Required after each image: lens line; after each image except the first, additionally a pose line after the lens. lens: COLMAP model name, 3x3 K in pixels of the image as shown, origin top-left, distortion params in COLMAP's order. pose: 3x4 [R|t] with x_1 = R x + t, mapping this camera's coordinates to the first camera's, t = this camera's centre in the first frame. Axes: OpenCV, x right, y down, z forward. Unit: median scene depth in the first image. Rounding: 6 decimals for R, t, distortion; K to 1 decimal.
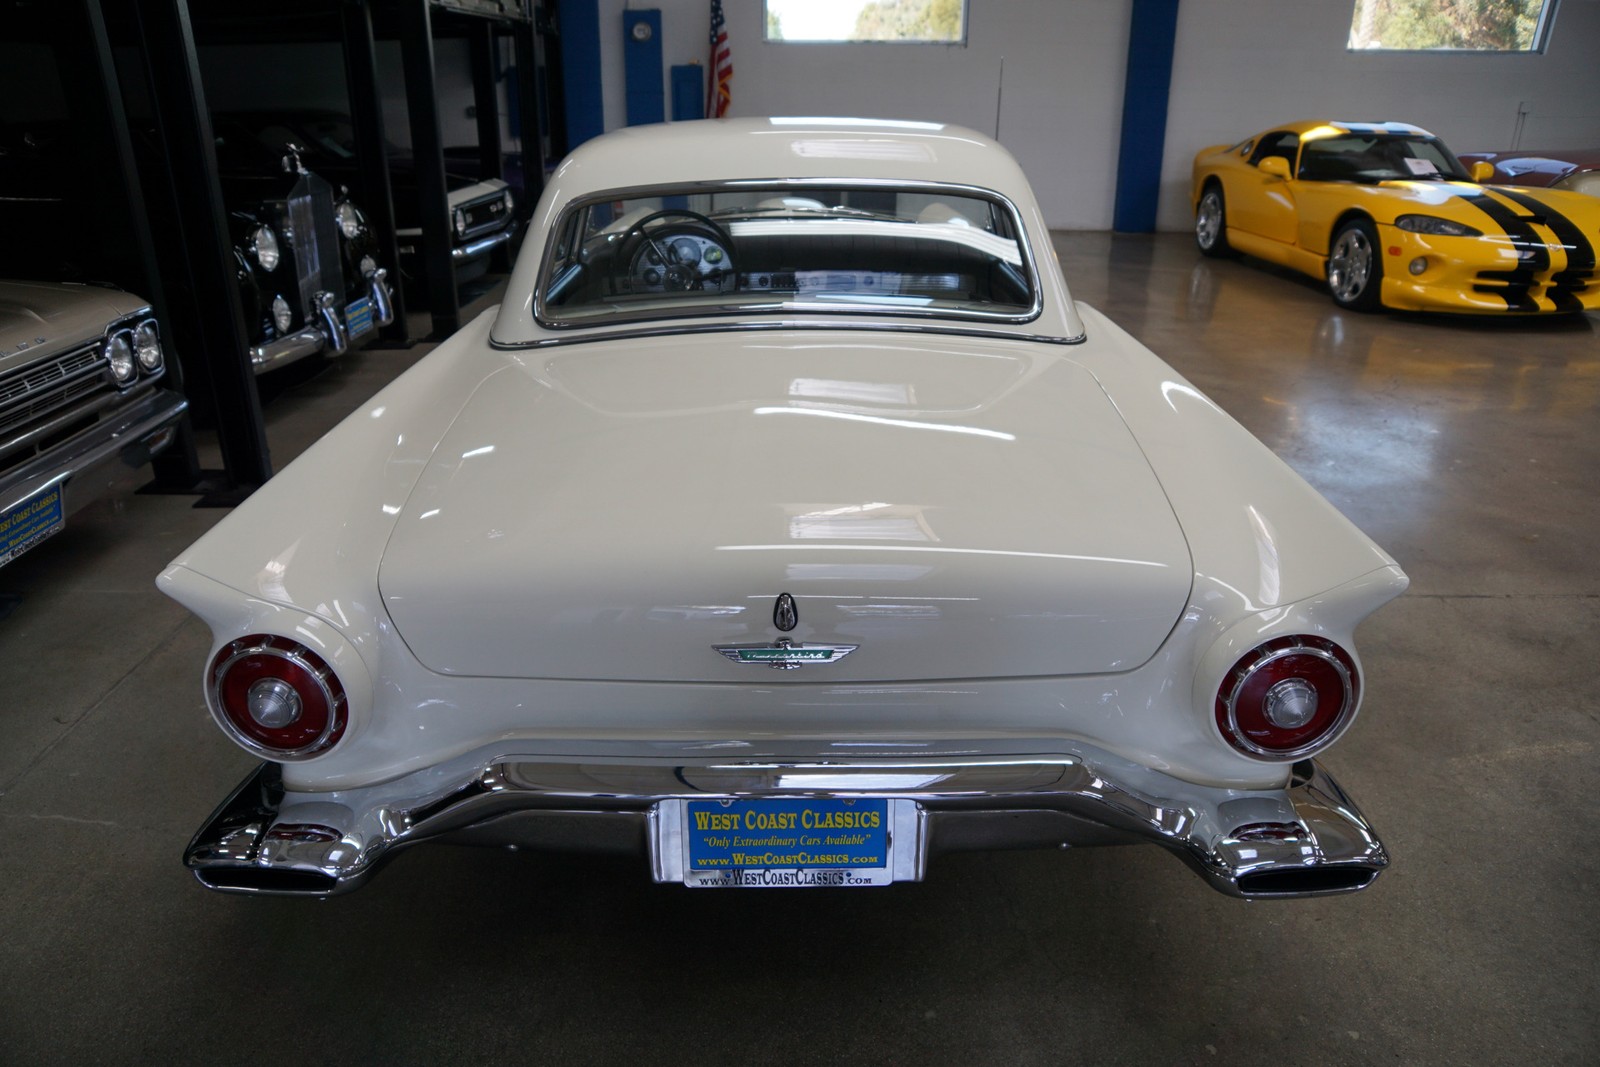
lens RADIAL K [[1087.3, 0, 794.0], [0, 1087.3, 540.8], [0, 0, 1]] dist [-0.138618, 0.092662]
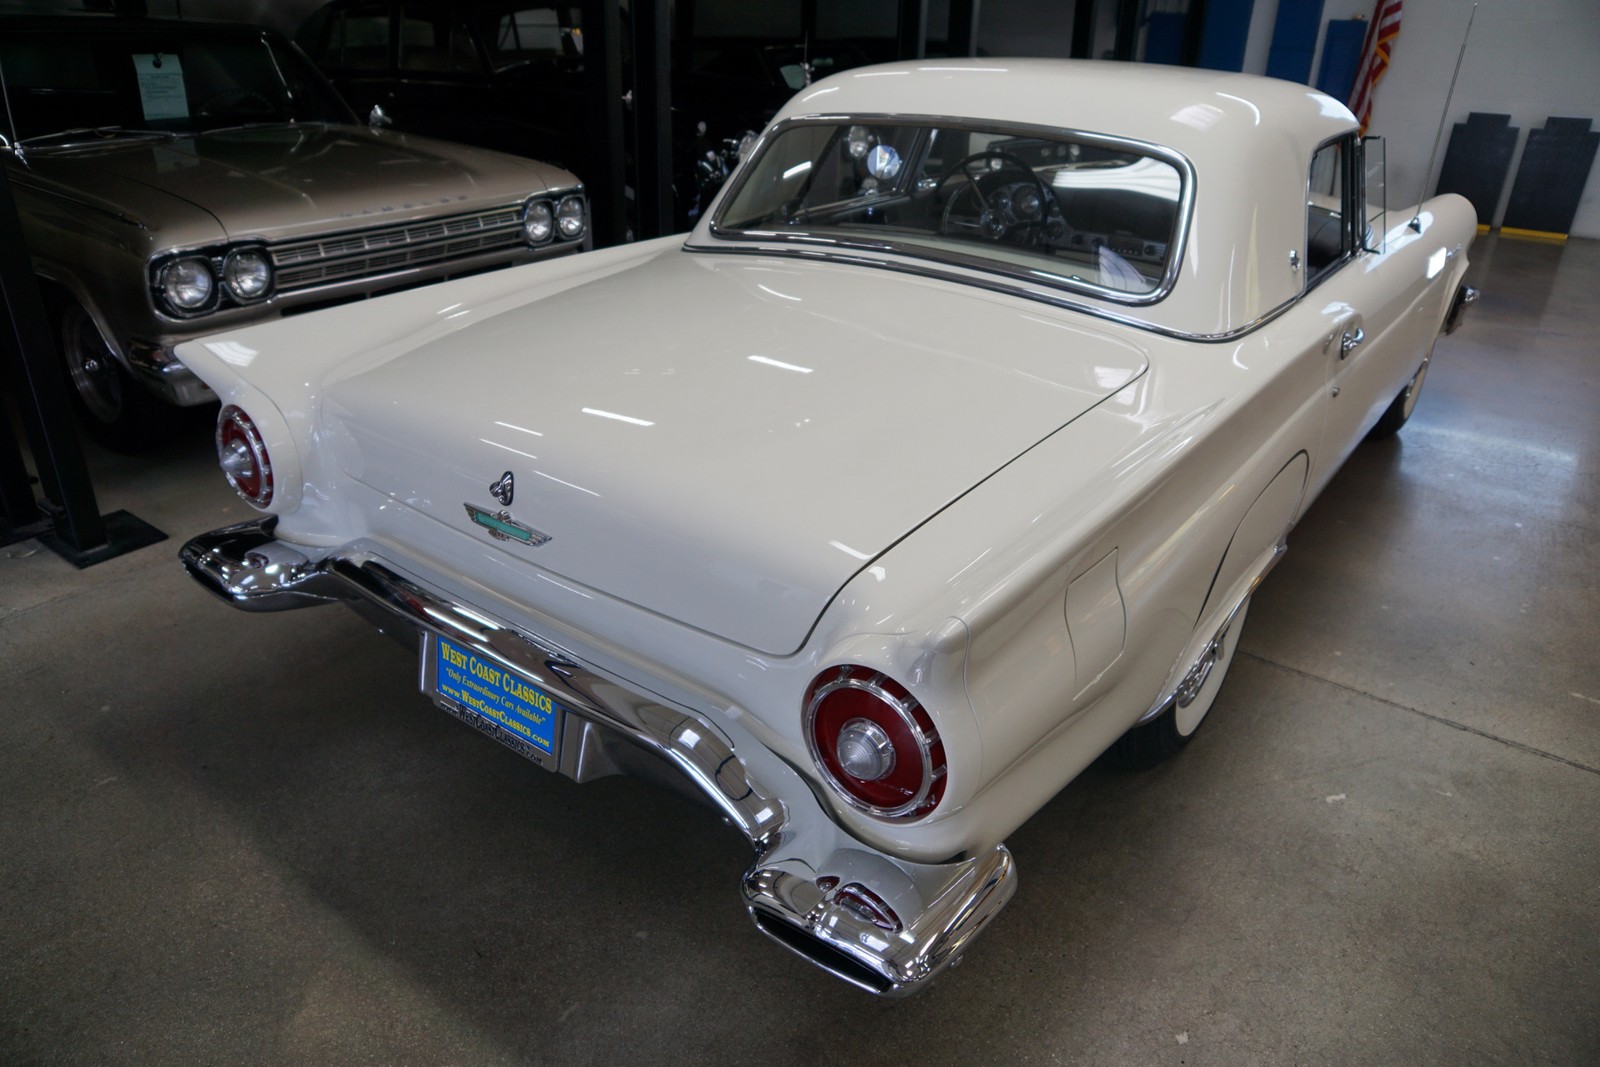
lens RADIAL K [[1087.3, 0, 794.0], [0, 1087.3, 540.8], [0, 0, 1]] dist [-0.138618, 0.092662]
pose [[0.797599, 0.280421, -0.534041, 0.389069], [-0.257299, 0.958945, 0.119255, -0.041948], [0.545558, 0.042290, 0.837006, 0.118805]]
